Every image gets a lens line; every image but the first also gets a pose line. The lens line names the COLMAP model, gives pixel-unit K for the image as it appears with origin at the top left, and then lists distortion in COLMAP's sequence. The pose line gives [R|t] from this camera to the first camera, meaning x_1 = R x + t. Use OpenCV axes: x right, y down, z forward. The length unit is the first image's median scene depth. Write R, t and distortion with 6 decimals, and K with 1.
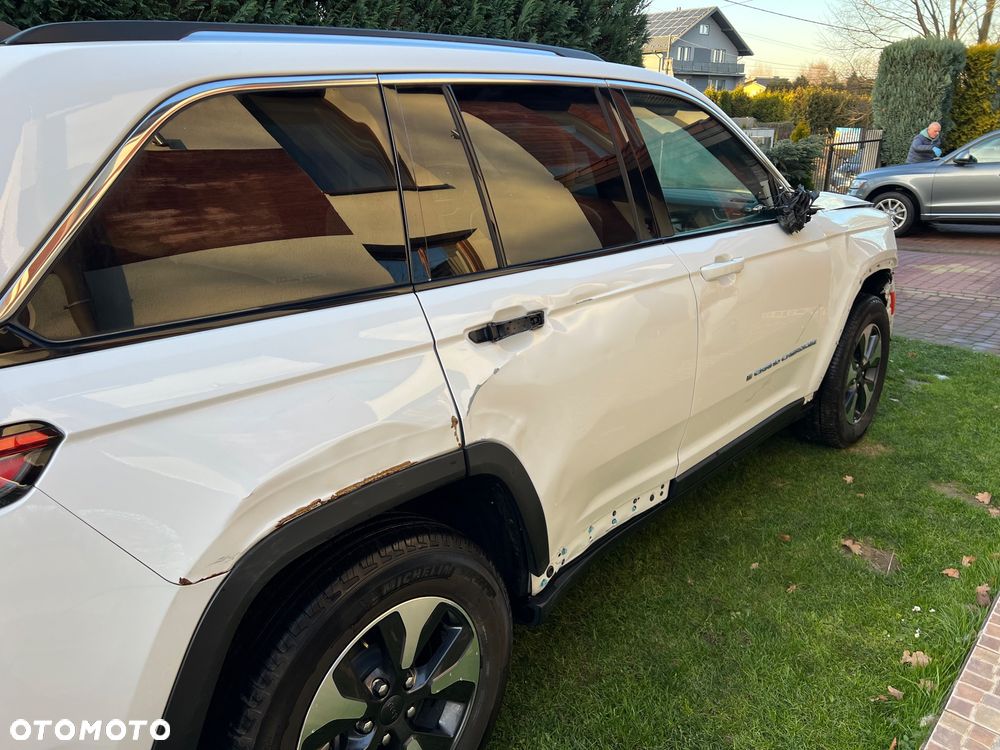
lens RADIAL K [[739.0, 0, 497.9], [0, 739.0, 372.0], [0, 0, 1]] dist [0.063010, -0.064711]
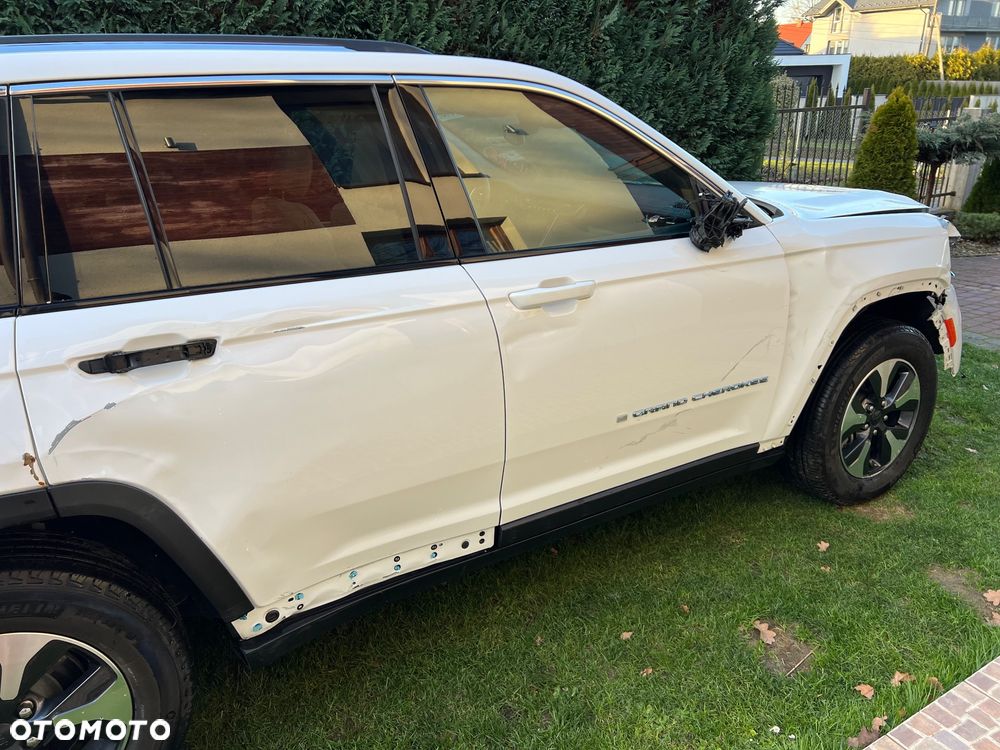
lens RADIAL K [[723.2, 0, 500.0], [0, 723.2, 375.0], [0, 0, 1]] dist [0.100515, -0.118164]
pose [[0.957142, 0.082700, -0.277561, 0.411946], [-0.073257, 0.996331, 0.044238, -0.066701], [0.280201, -0.022009, 0.959689, 0.150890]]
